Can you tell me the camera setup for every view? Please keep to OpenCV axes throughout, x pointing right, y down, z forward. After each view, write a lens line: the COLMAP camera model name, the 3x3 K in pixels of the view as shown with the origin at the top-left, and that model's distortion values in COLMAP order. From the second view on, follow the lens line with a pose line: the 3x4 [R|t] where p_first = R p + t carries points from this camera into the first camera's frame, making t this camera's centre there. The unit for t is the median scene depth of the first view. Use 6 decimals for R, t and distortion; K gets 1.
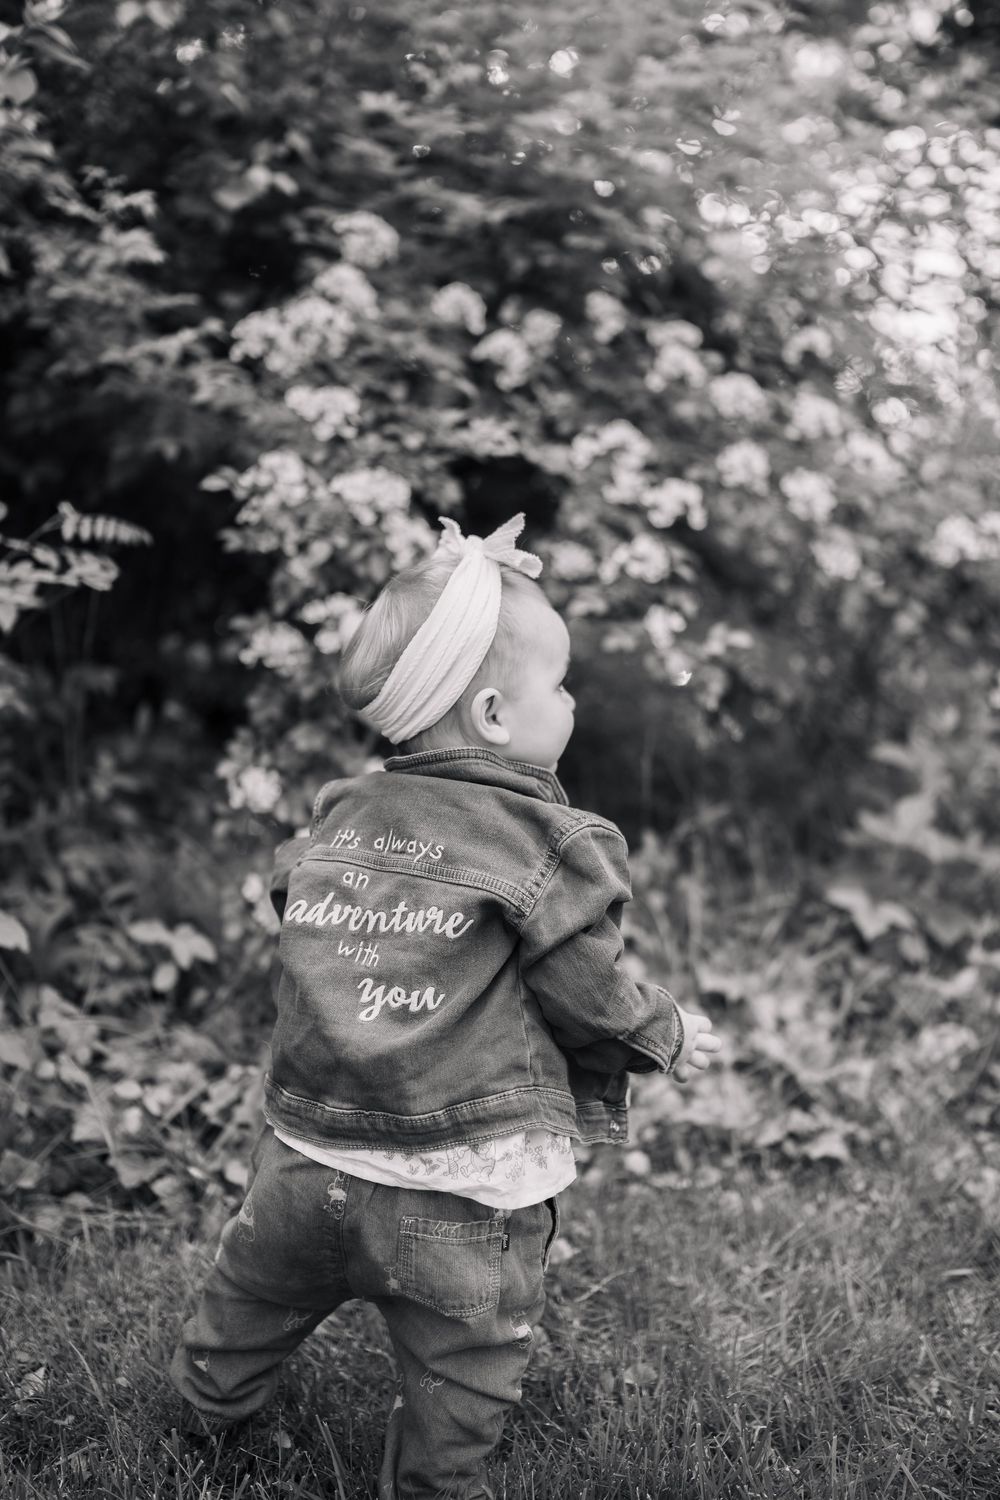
lens RADIAL K [[1461.6, 0, 487.2], [0, 1461.6, 744.5], [0, 0, 1]] dist [-0.002777, 0.000000]
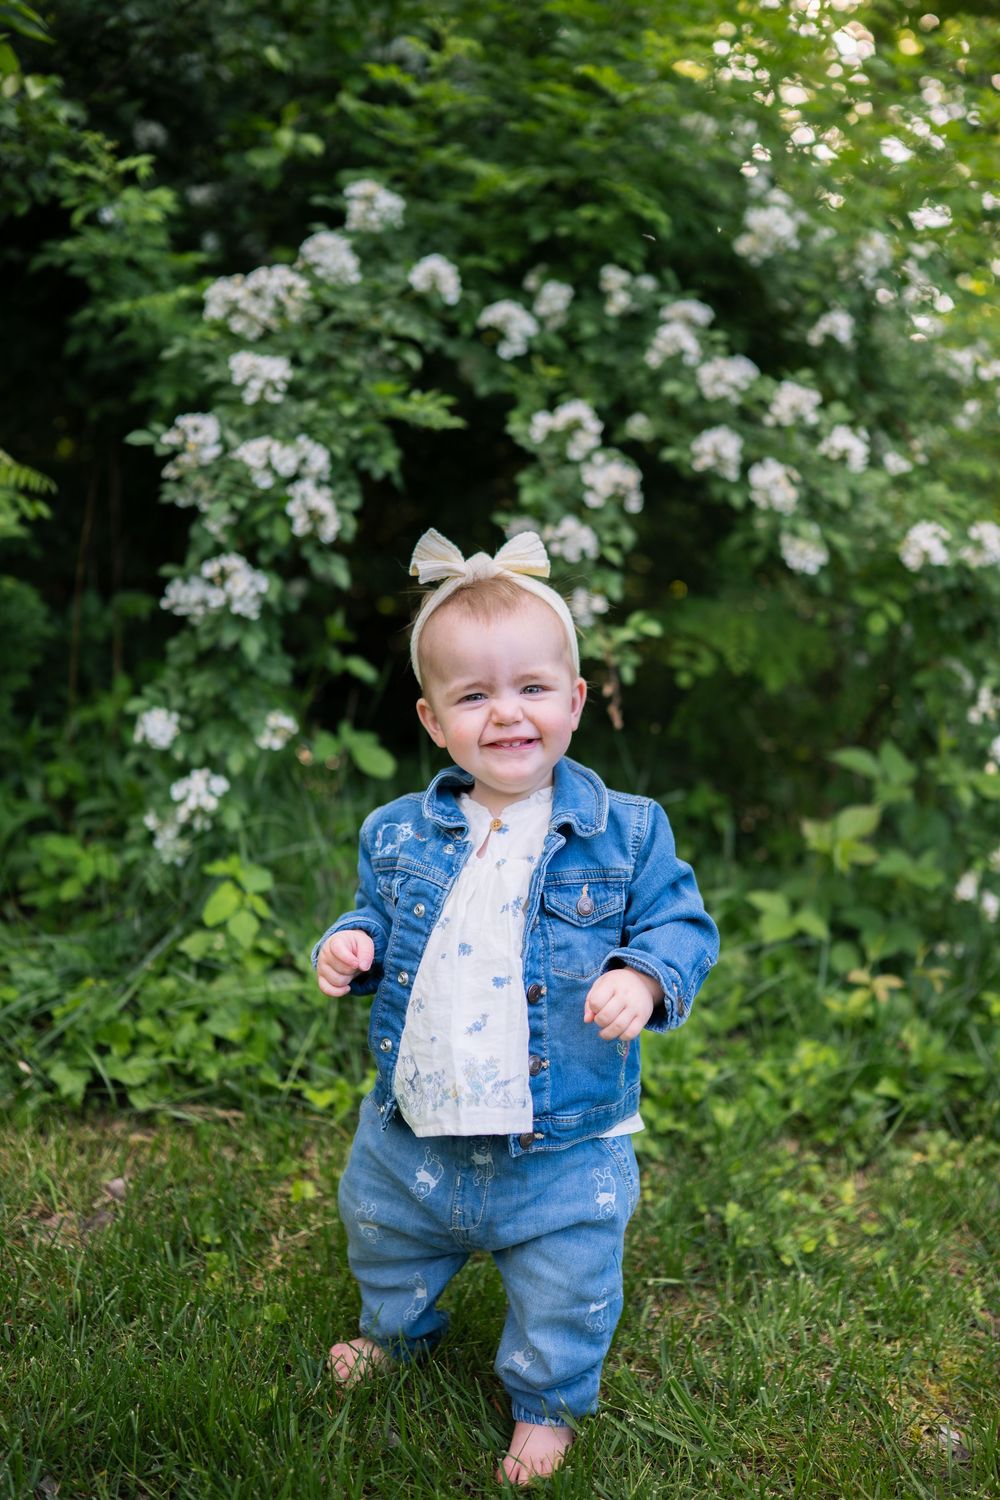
lens RADIAL K [[1461.6, 0, 497.9], [0, 1461.6, 746.2], [0, 0, 1]] dist [-0.002777, 0.000000]
pose [[0.977391, 0.105893, -0.183014, 0.244784], [-0.097456, 0.993745, 0.054519, -0.033059], [0.187642, -0.035450, 0.981597, -0.008183]]
